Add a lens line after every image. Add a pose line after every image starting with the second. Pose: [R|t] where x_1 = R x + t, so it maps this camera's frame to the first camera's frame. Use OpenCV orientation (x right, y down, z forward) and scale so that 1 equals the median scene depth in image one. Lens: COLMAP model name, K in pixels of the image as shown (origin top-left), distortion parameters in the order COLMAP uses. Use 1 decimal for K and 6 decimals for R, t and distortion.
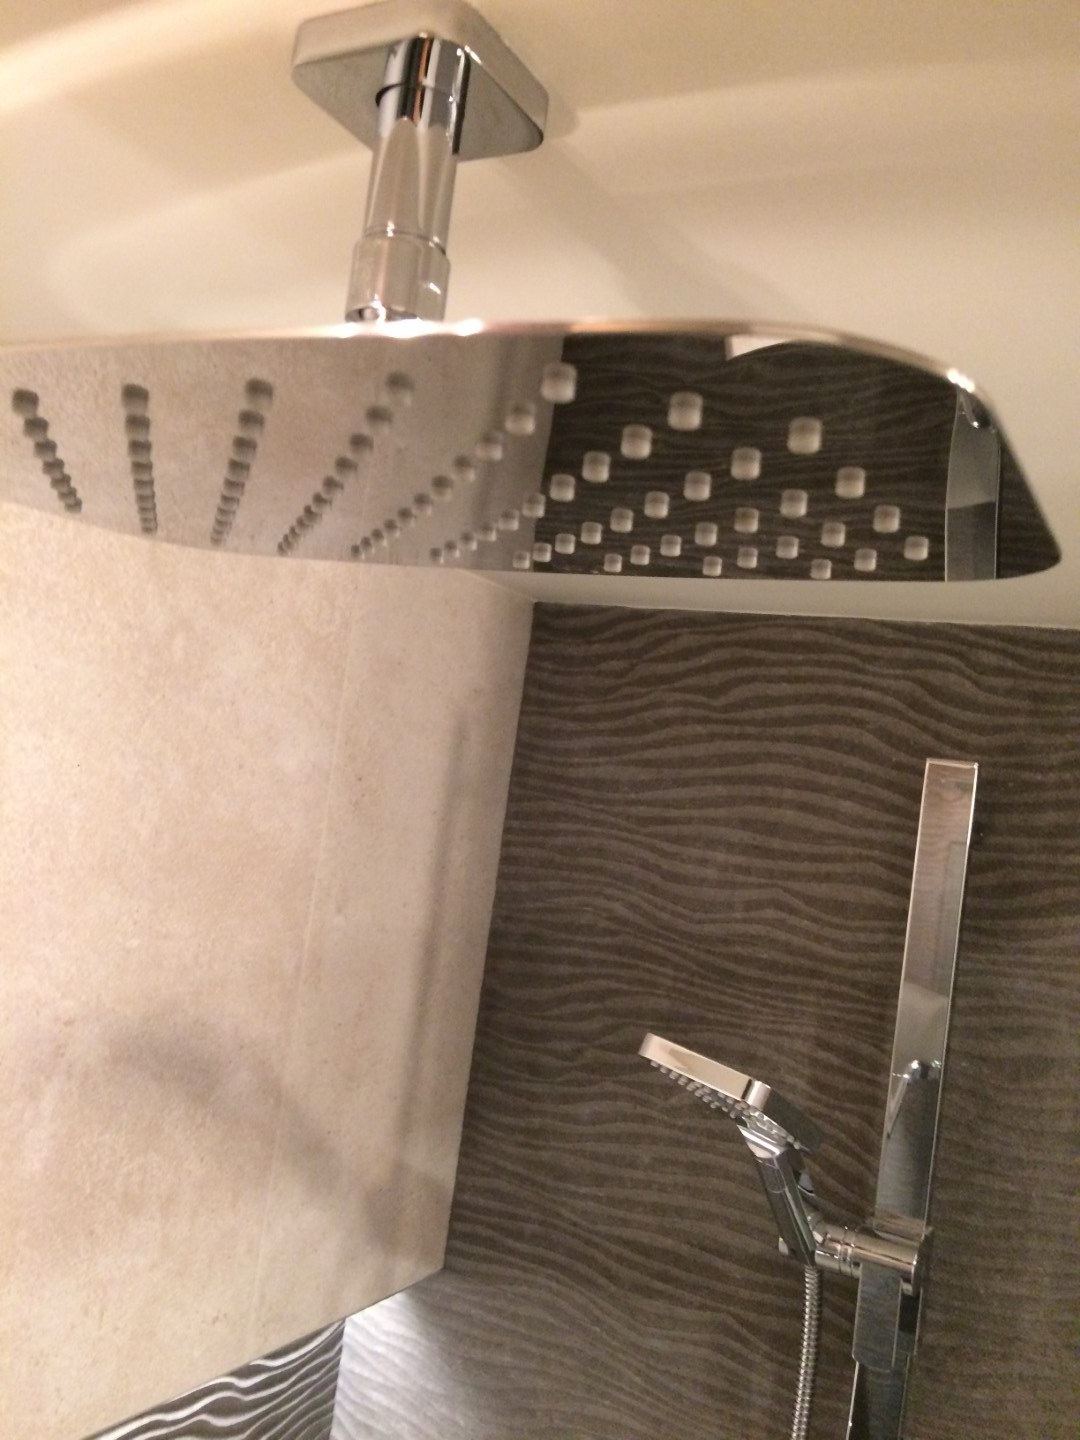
lens RADIAL K [[1223.1, 0, 537.0], [0, 1223.1, 728.5], [0, 0, 1]] dist [0.083535, -0.149843]
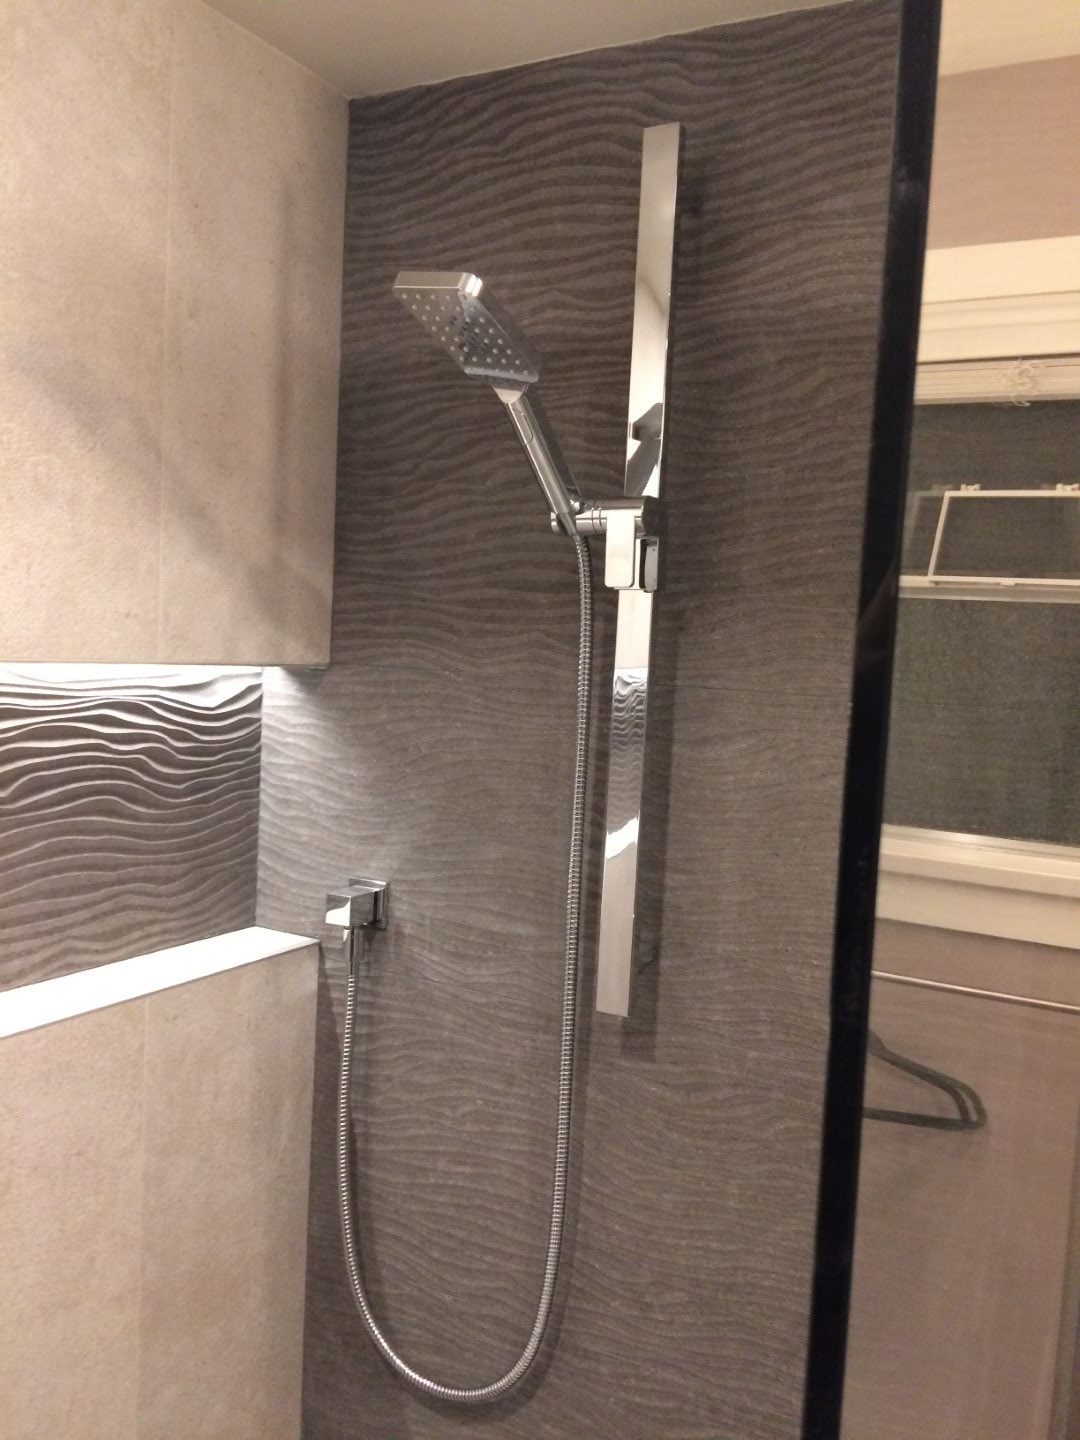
lens RADIAL K [[1223.1, 0, 539.5], [0, 1223.1, 735.1], [0, 0, 1]] dist [0.083535, -0.149843]
pose [[0.996201, -0.086464, 0.010398, 0.127015], [0.084478, 0.988450, 0.125817, 0.402708], [-0.021156, -0.124461, 0.991999, -0.271321]]
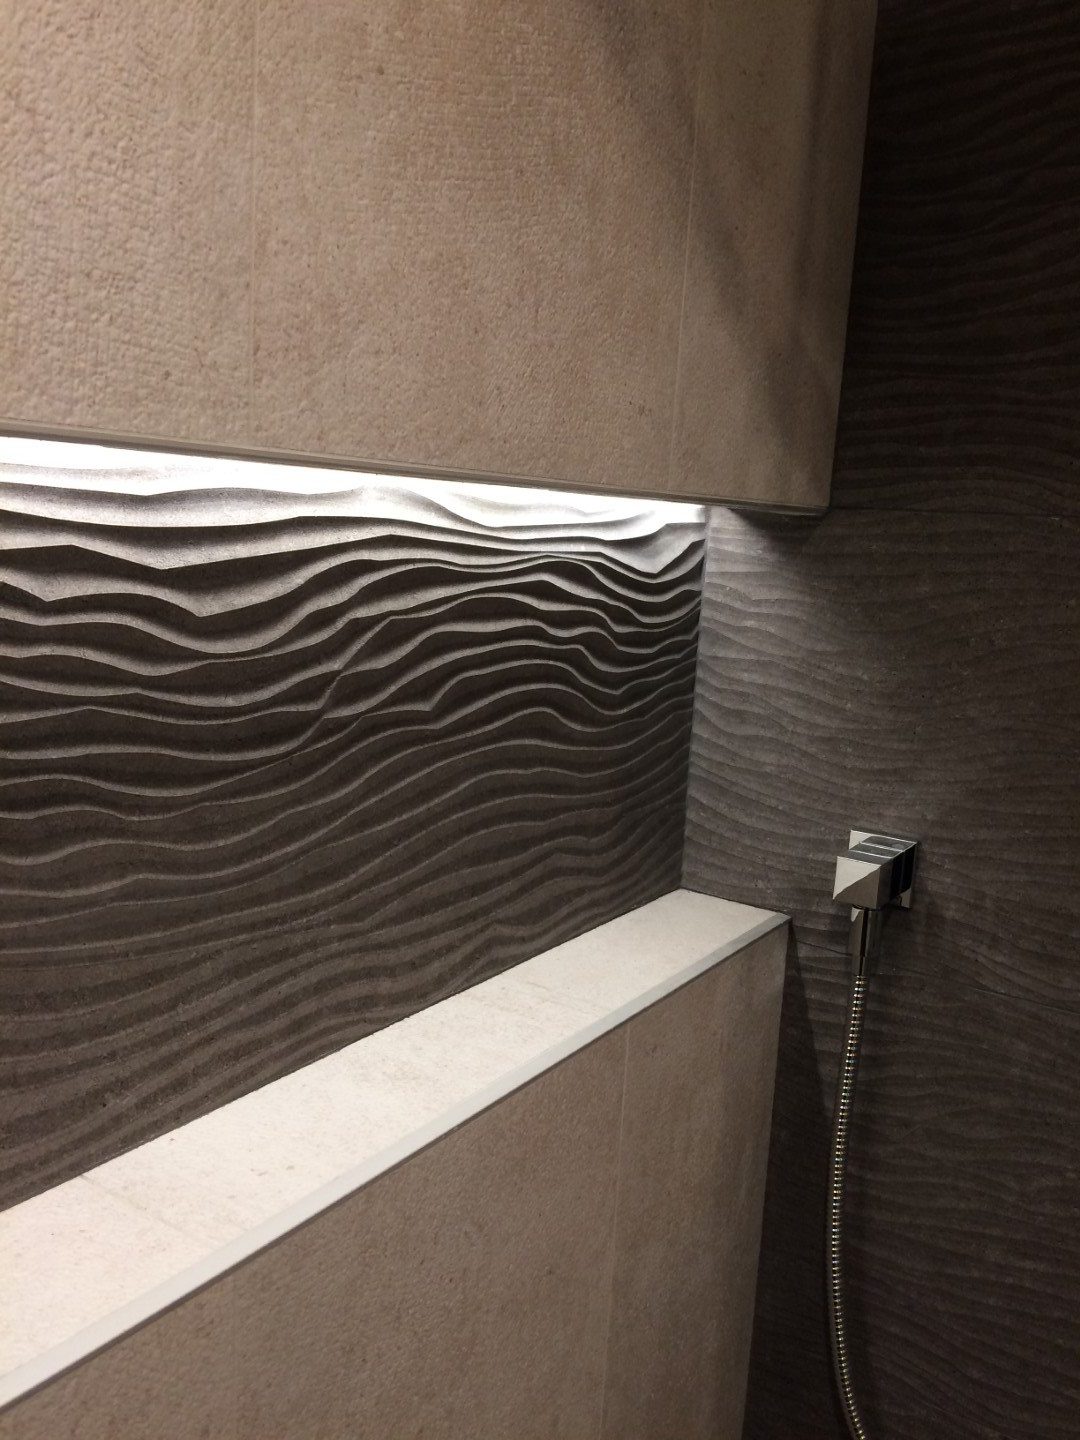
lens RADIAL K [[1223.1, 0, 540.3], [0, 1223.1, 734.2], [0, 0, 1]] dist [0.083535, -0.149843]
pose [[0.994950, -0.067548, -0.074247, -0.236702], [0.081977, 0.973669, 0.212718, 0.428414], [0.057923, -0.217731, 0.974289, 0.168605]]
